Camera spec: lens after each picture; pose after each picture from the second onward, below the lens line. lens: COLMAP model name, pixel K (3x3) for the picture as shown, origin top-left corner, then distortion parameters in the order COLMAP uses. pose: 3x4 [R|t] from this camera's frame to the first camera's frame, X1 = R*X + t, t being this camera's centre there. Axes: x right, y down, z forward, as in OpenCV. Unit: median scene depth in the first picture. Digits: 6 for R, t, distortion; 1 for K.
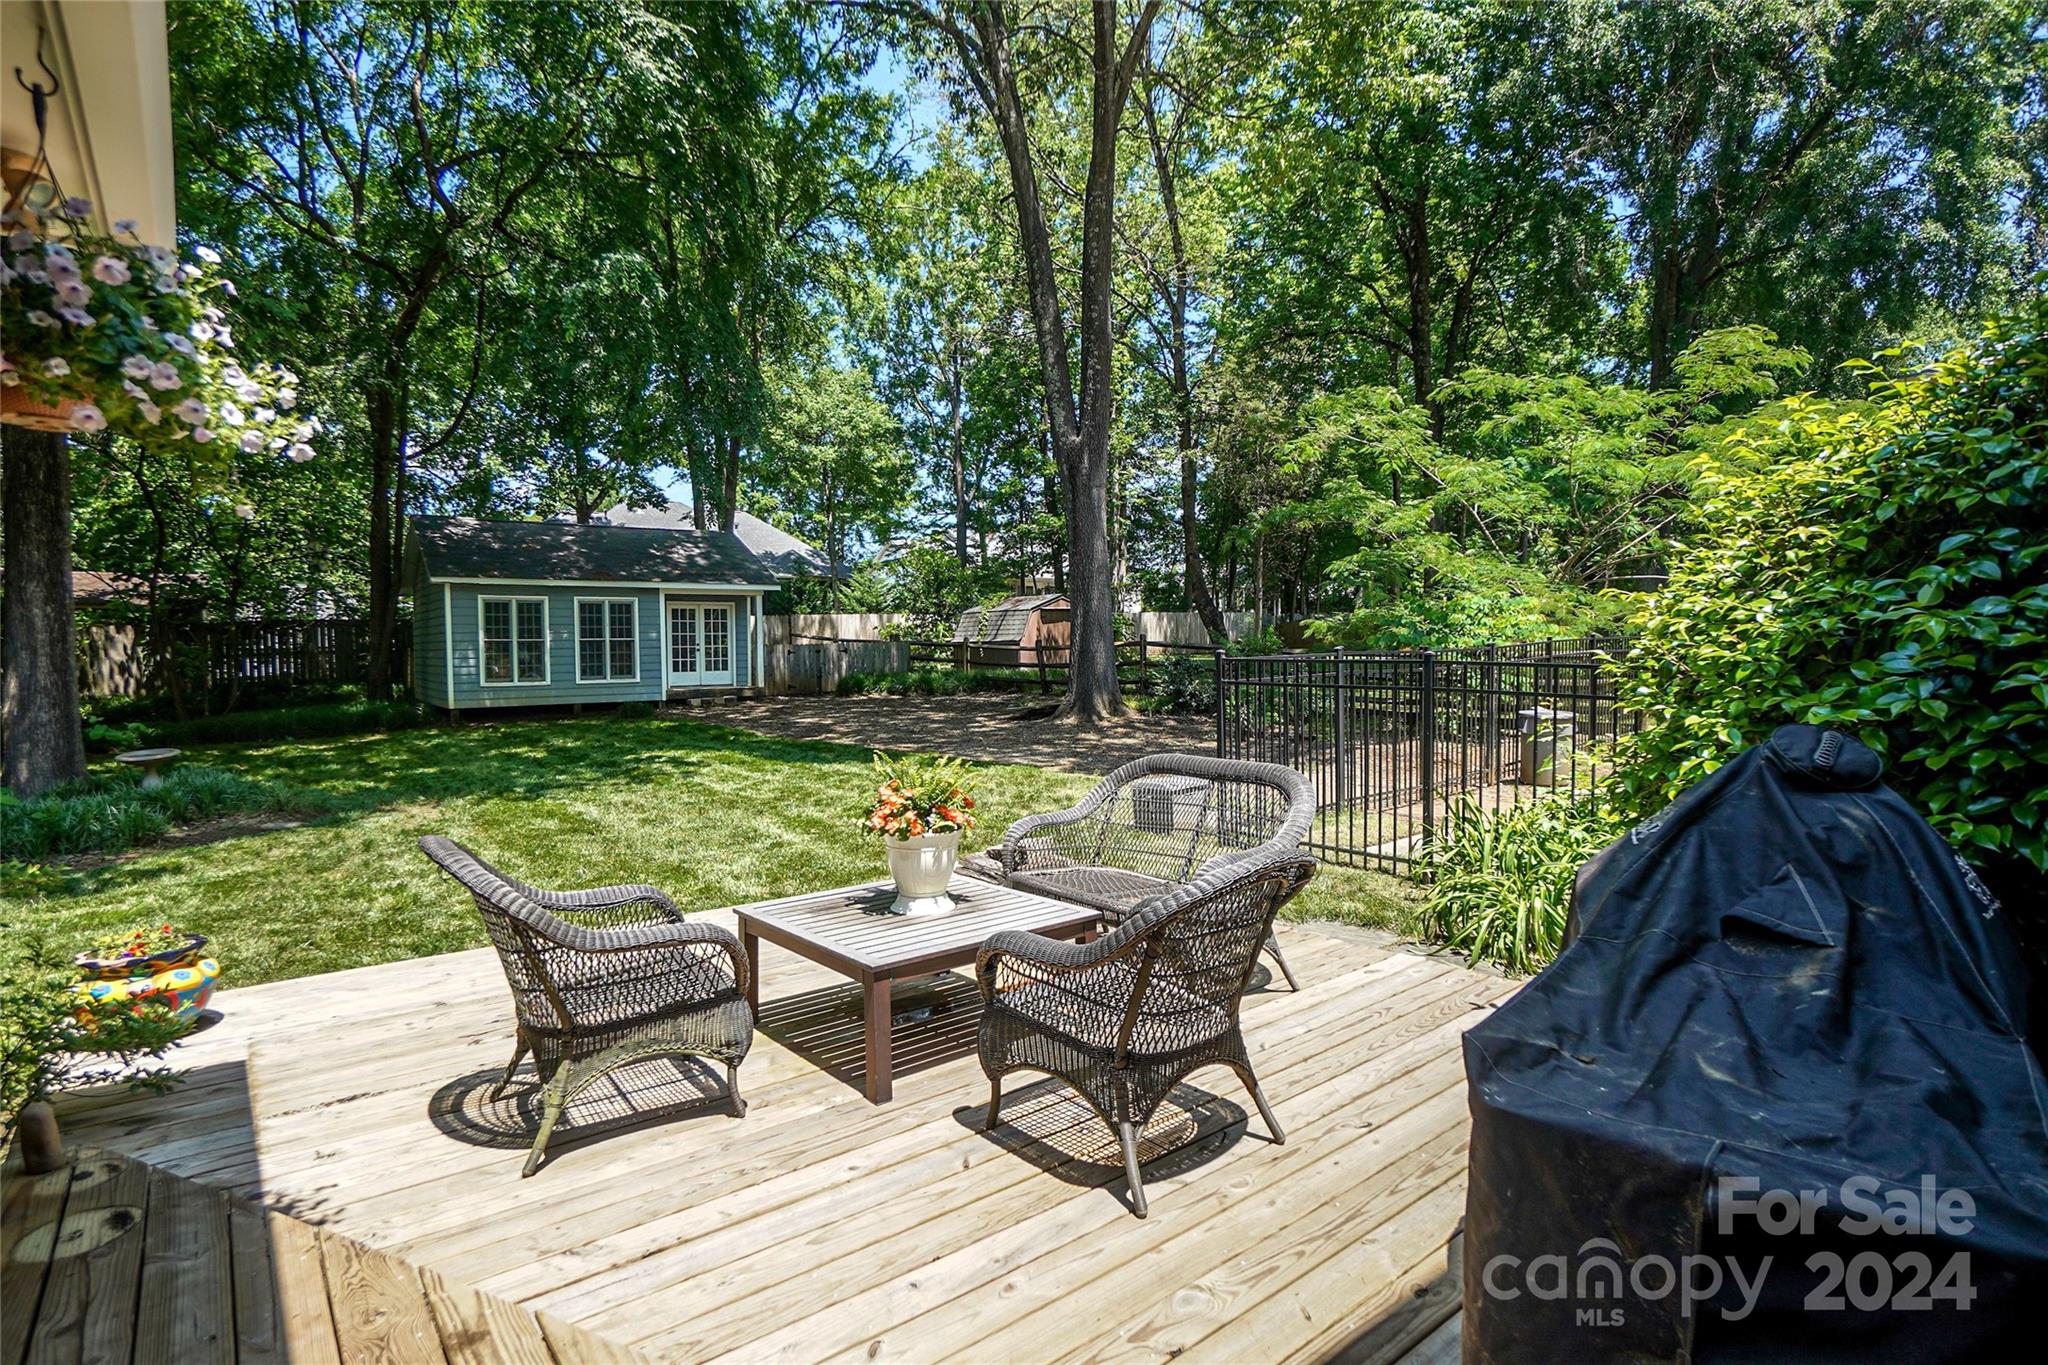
lens RADIAL K [[1107.4, 0, 1024.0], [0, 1107.4, 682.5], [0, 0, 1]] dist [-0.026224, -0.000194]
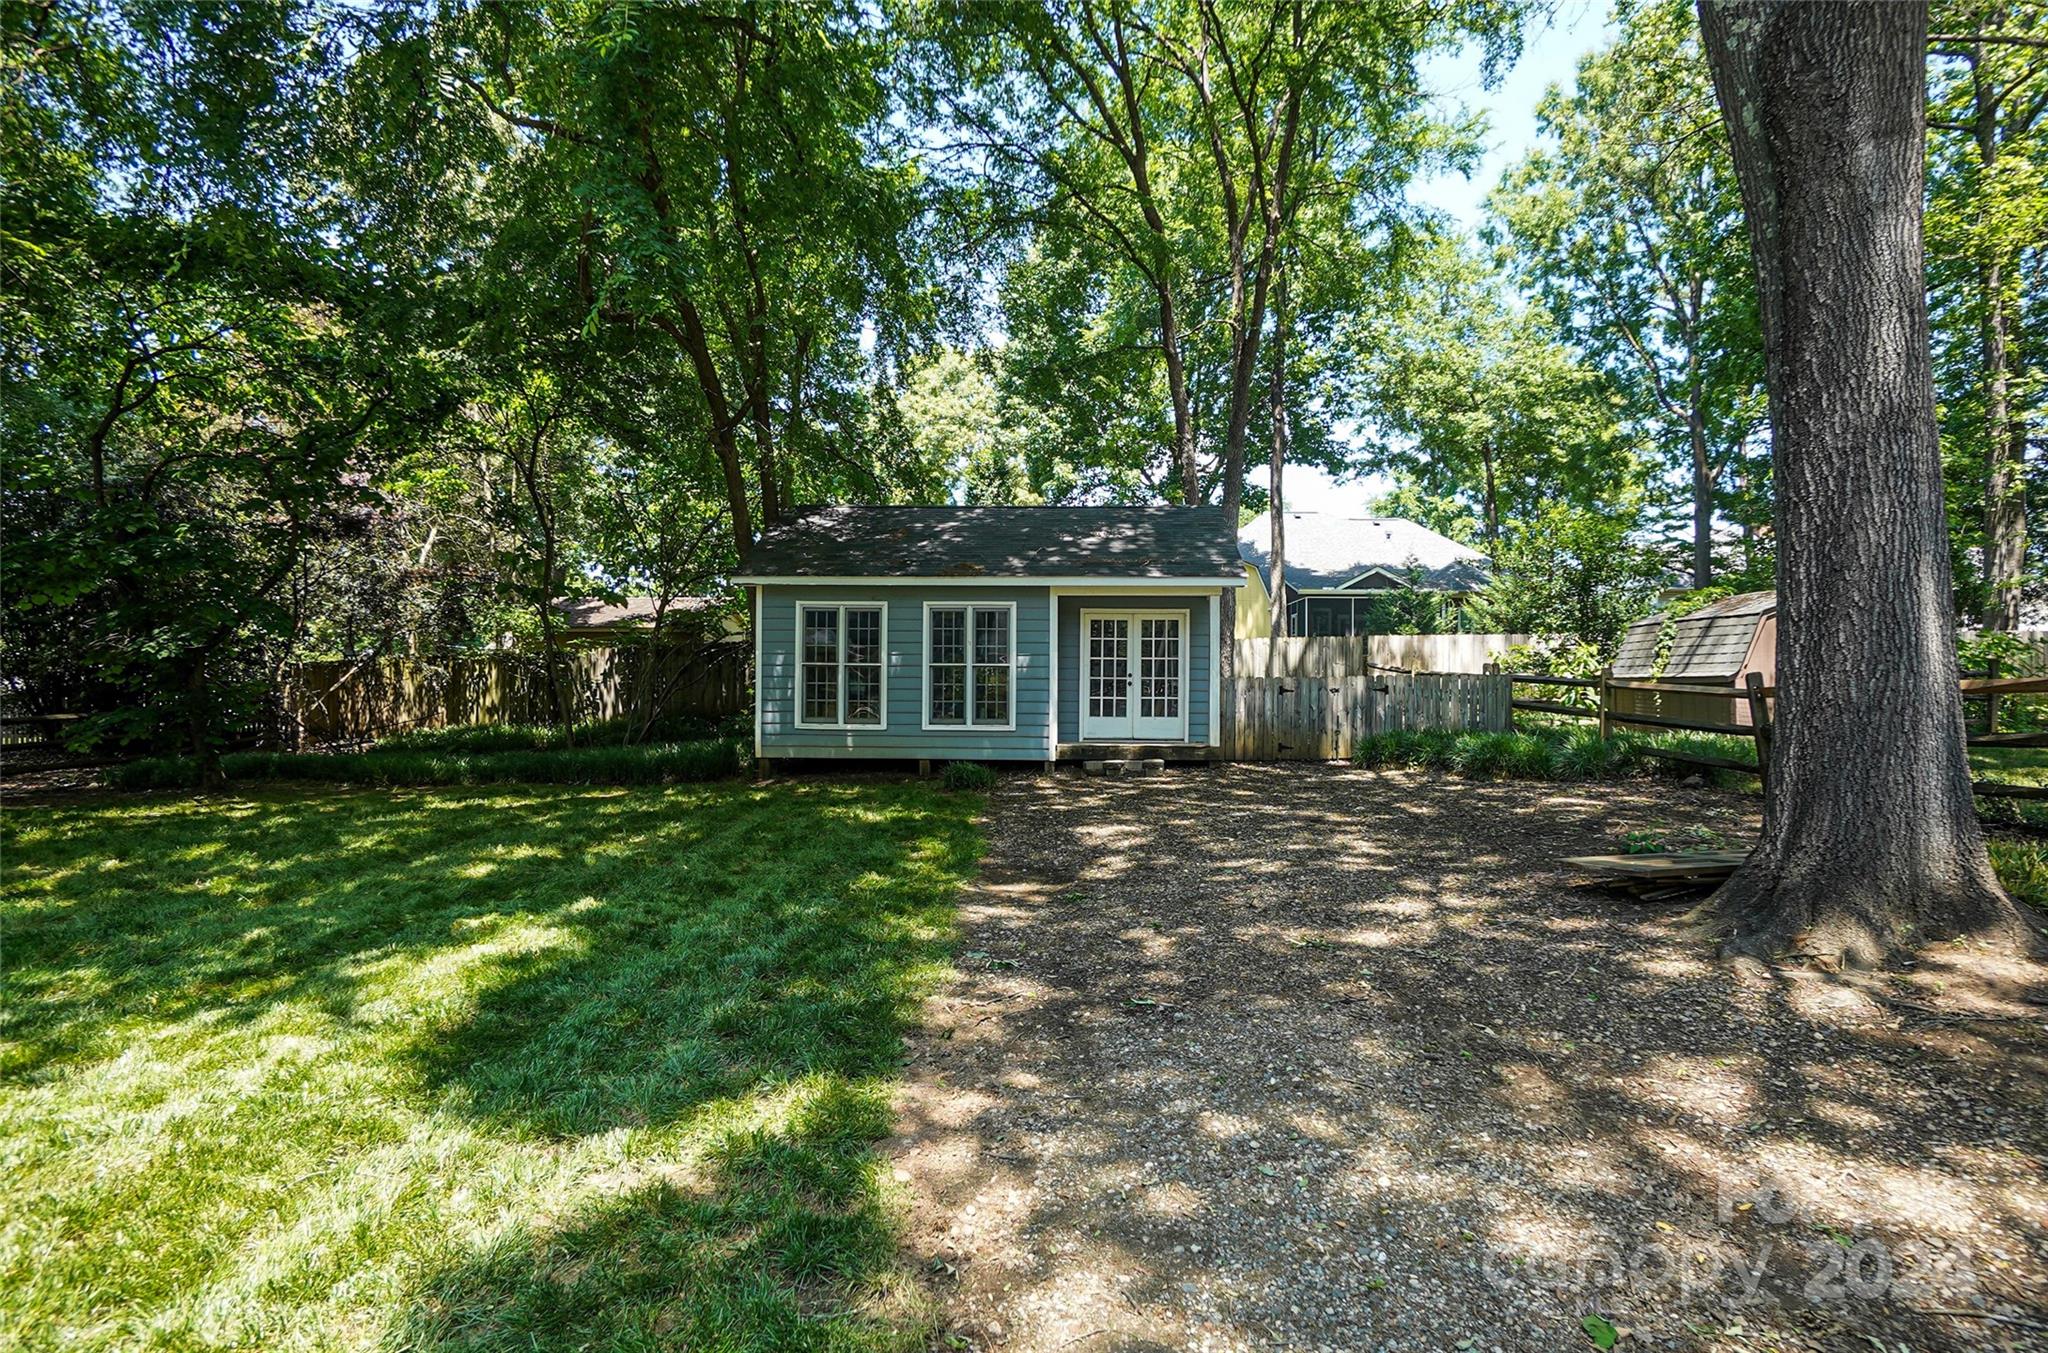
lens RADIAL K [[1048.9, 0, 1024.0], [0, 1048.9, 676.5], [0, 0, 1]] dist [-0.026017, -0.000047]
pose [[0.778063, 0.014589, -0.628017, 0.042982], [-0.036983, 0.999060, -0.022611, -0.017491], [0.627097, 0.040818, 0.777871, 0.486003]]
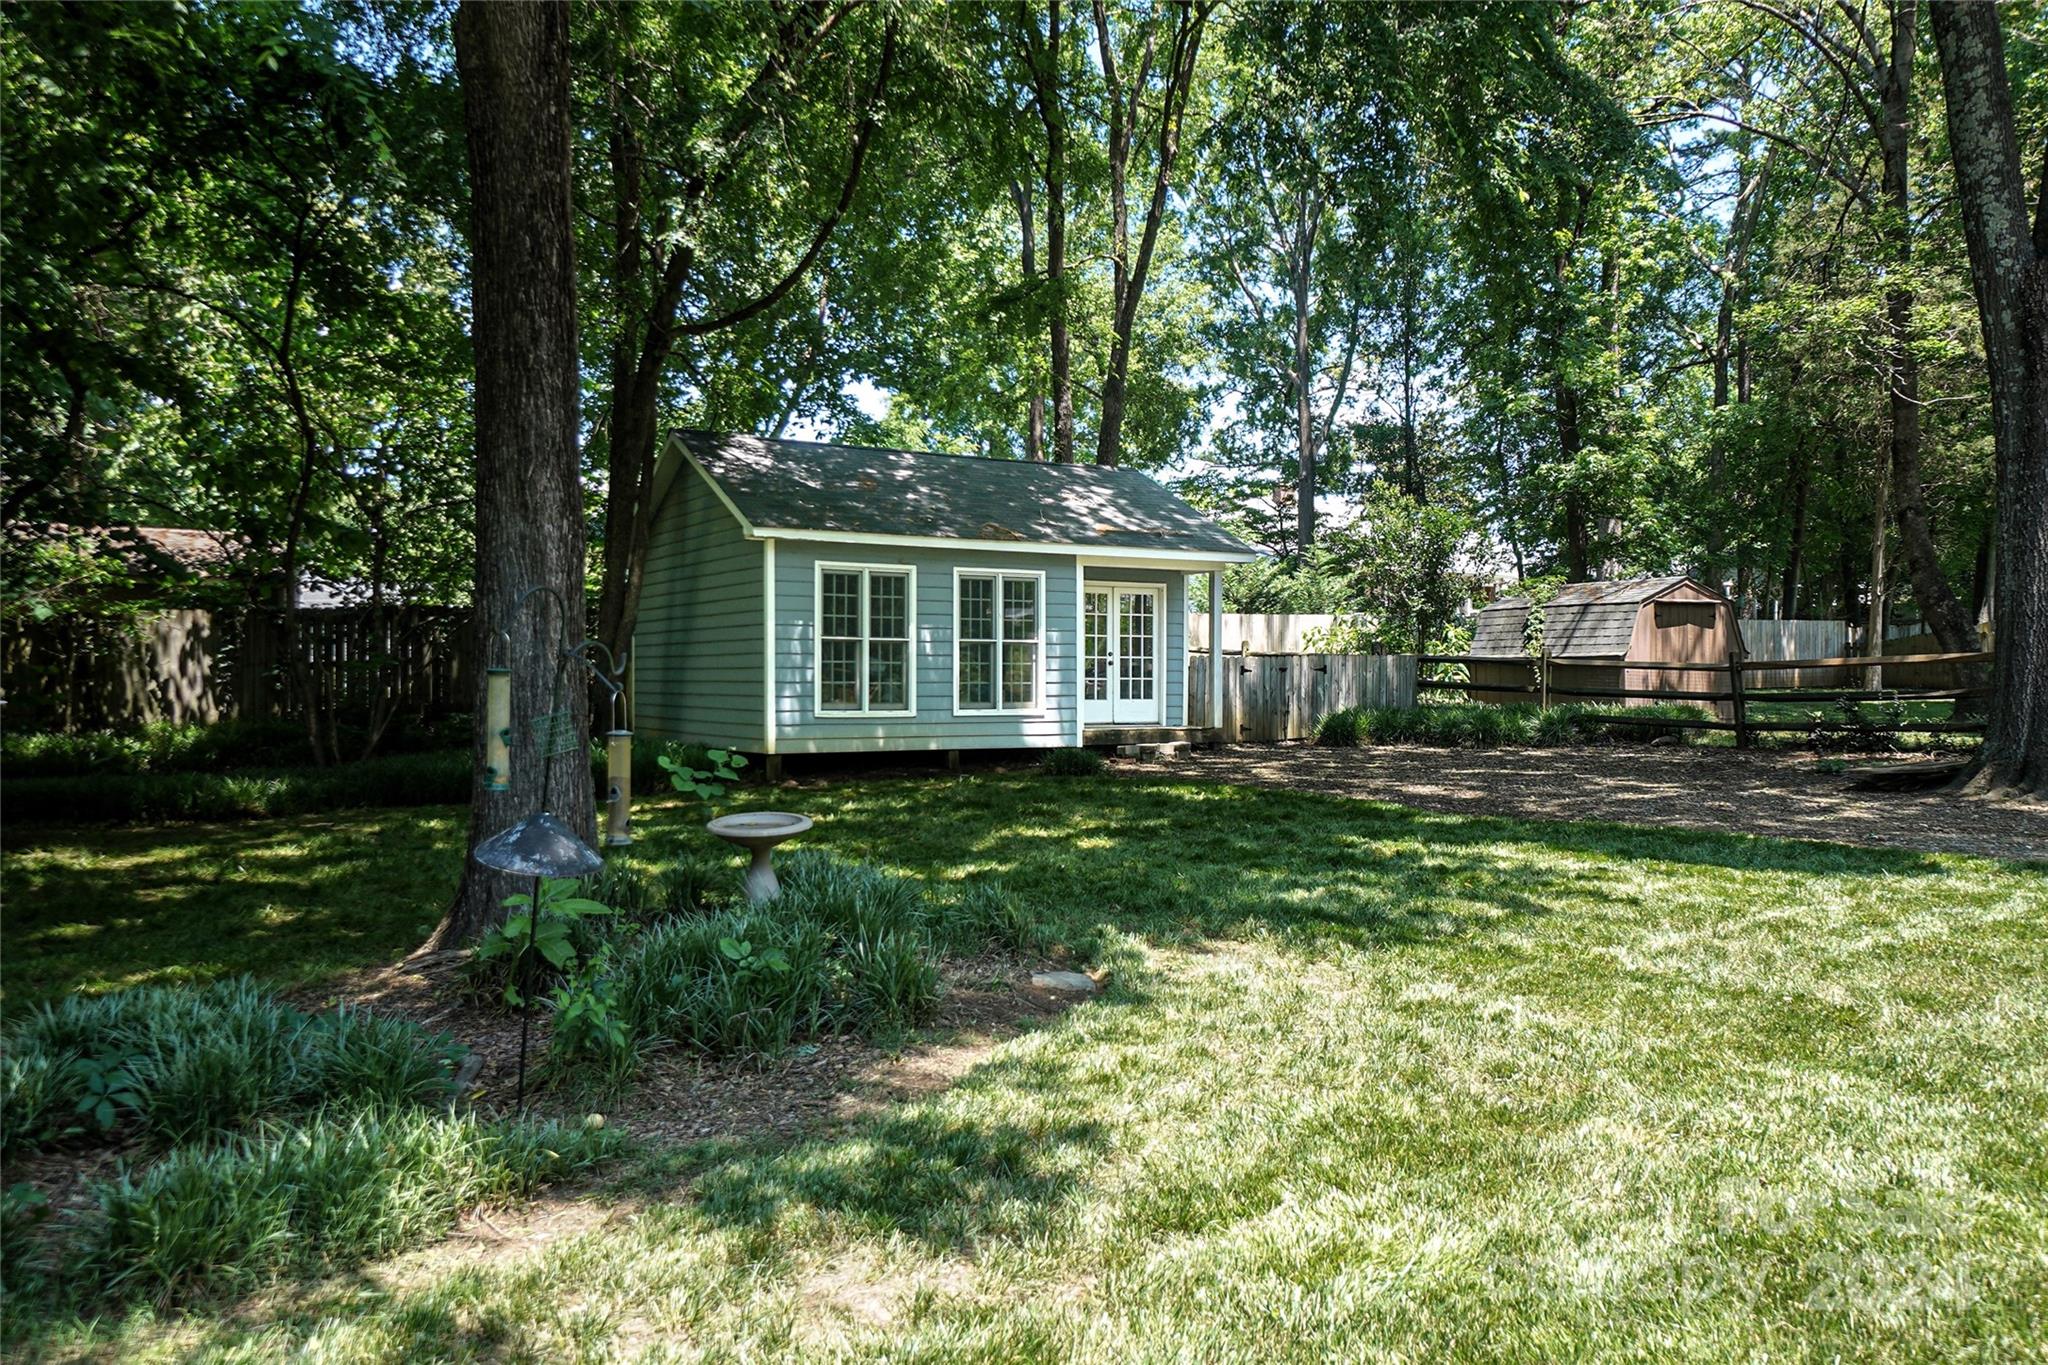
lens RADIAL K [[1647.4, 0, 1024.0], [0, 1647.4, 682.5], [0, 0, 1]] dist [-0.001649, -0.000623]
pose [[0.995644, 0.013491, -0.092259, -0.261517], [-0.016468, 0.999365, -0.031591, 0.009556], [0.091774, 0.032973, 0.995234, 0.118833]]
